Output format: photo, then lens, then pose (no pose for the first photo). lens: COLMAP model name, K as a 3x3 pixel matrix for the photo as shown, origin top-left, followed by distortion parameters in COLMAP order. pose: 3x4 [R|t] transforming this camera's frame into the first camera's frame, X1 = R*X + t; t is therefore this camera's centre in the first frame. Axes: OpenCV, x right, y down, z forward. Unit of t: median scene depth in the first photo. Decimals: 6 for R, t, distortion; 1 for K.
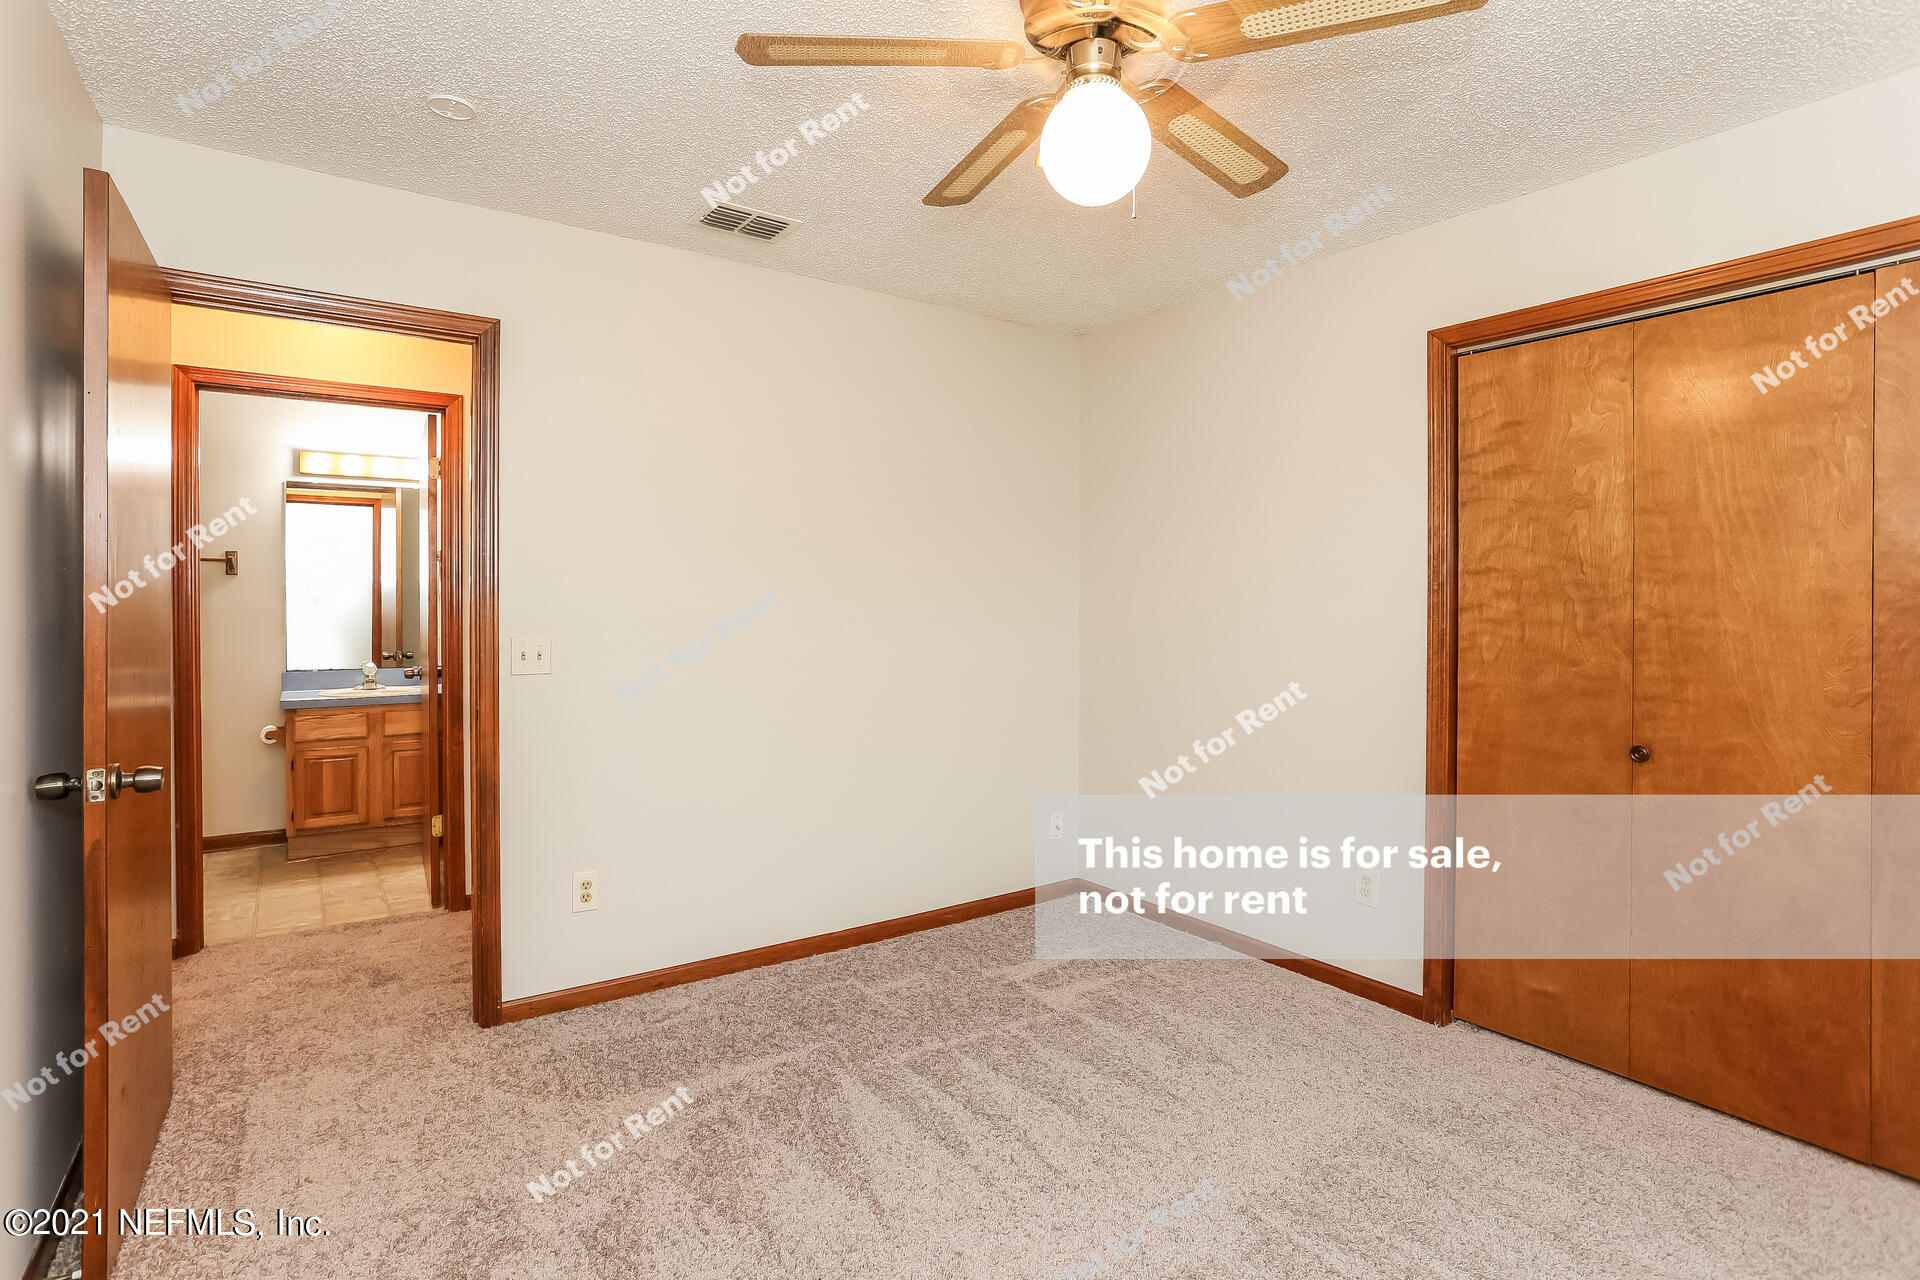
lens RADIAL K [[923.8, 0, 953.0], [0, 923.8, 610.7], [0, 0, 1]] dist [-0.045561, 0.014583]
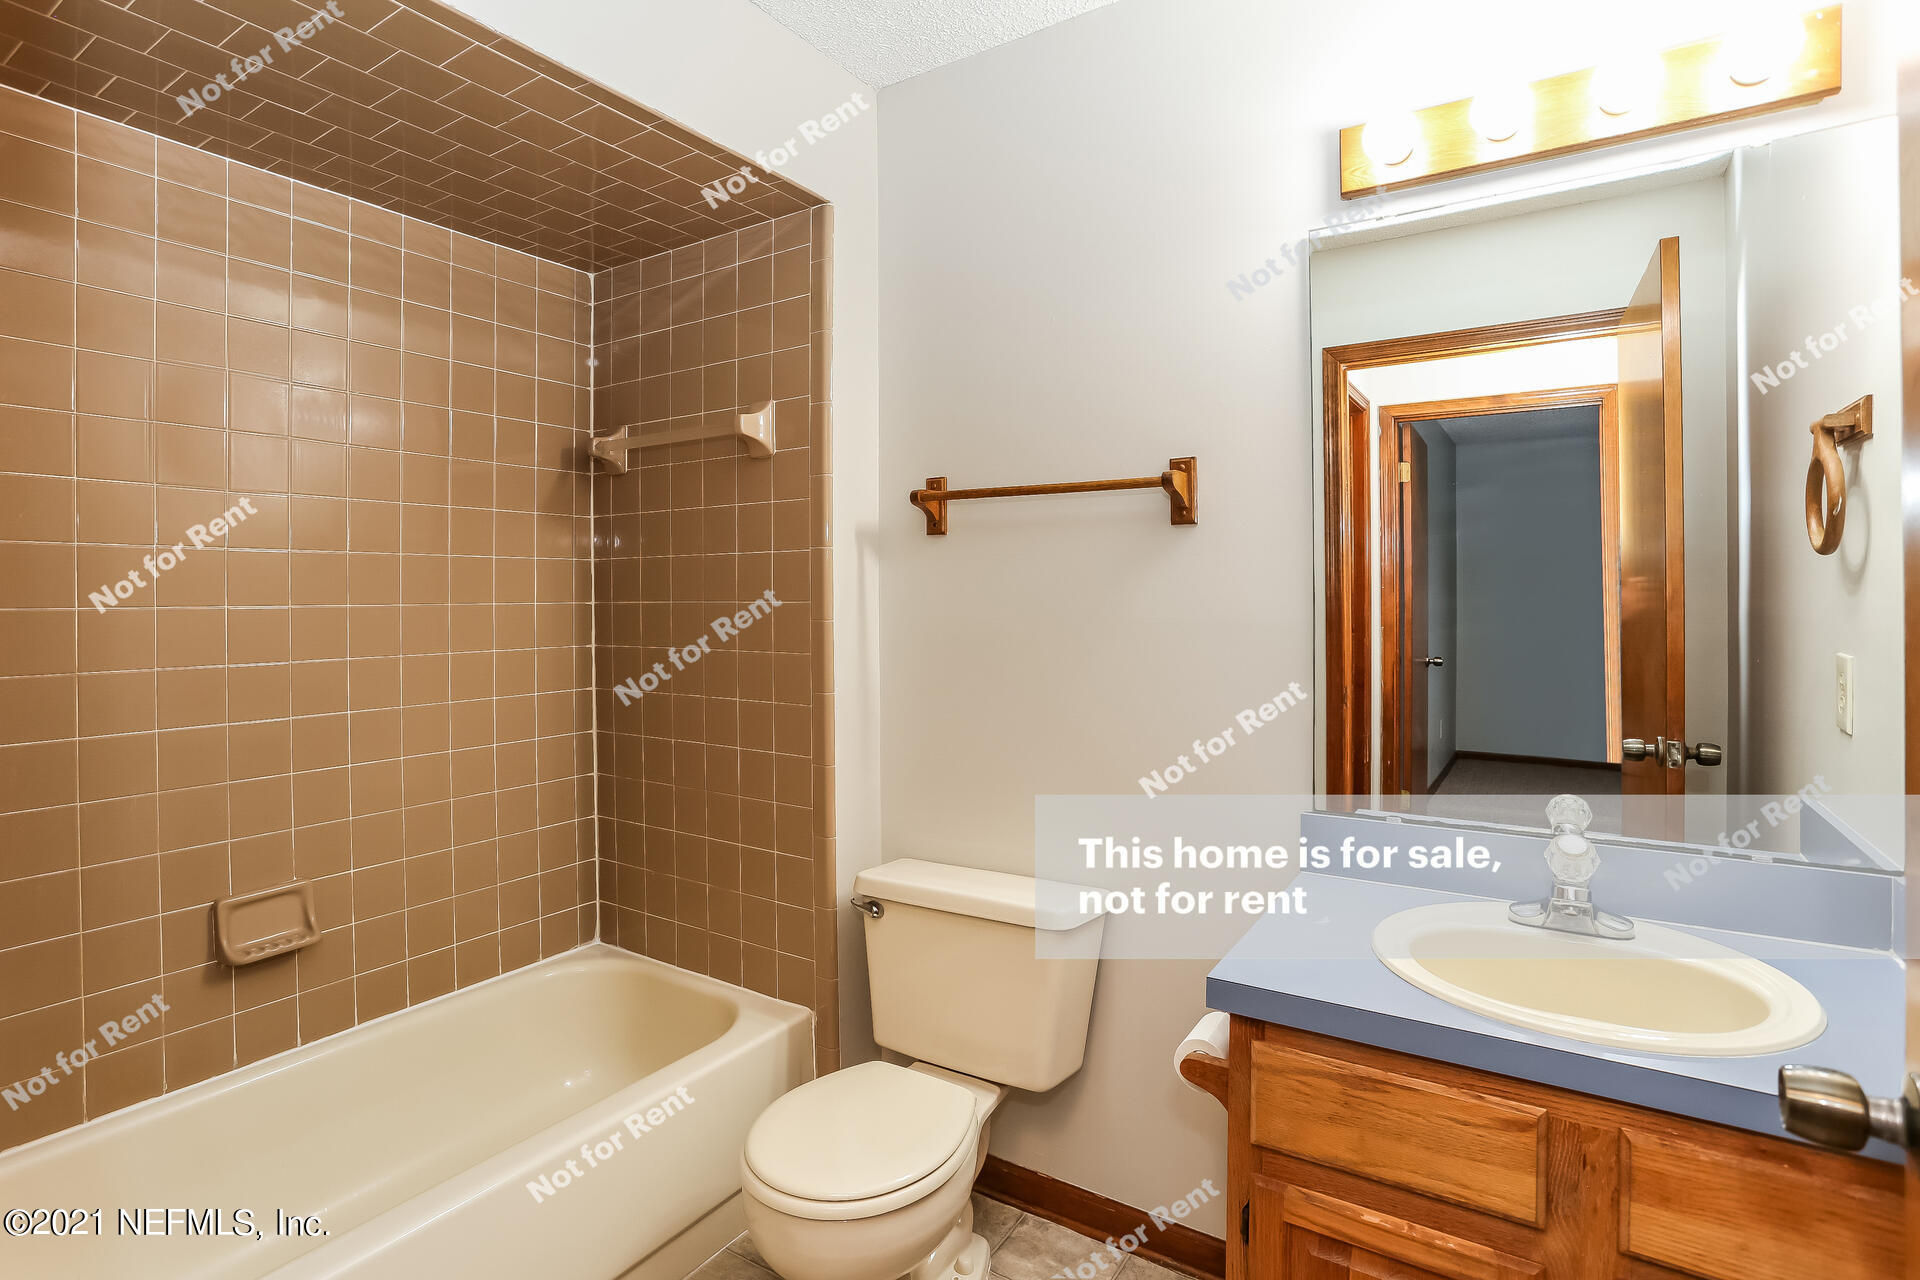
lens RADIAL K [[923.8, 0, 953.0], [0, 923.8, 610.7], [0, 0, 1]] dist [-0.045561, 0.014583]
pose [[0.363915, 0.007702, -0.931400, -0.493516], [-0.003865, 0.999970, 0.006758, -0.008358], [0.931424, 0.001141, 0.363934, 0.784801]]
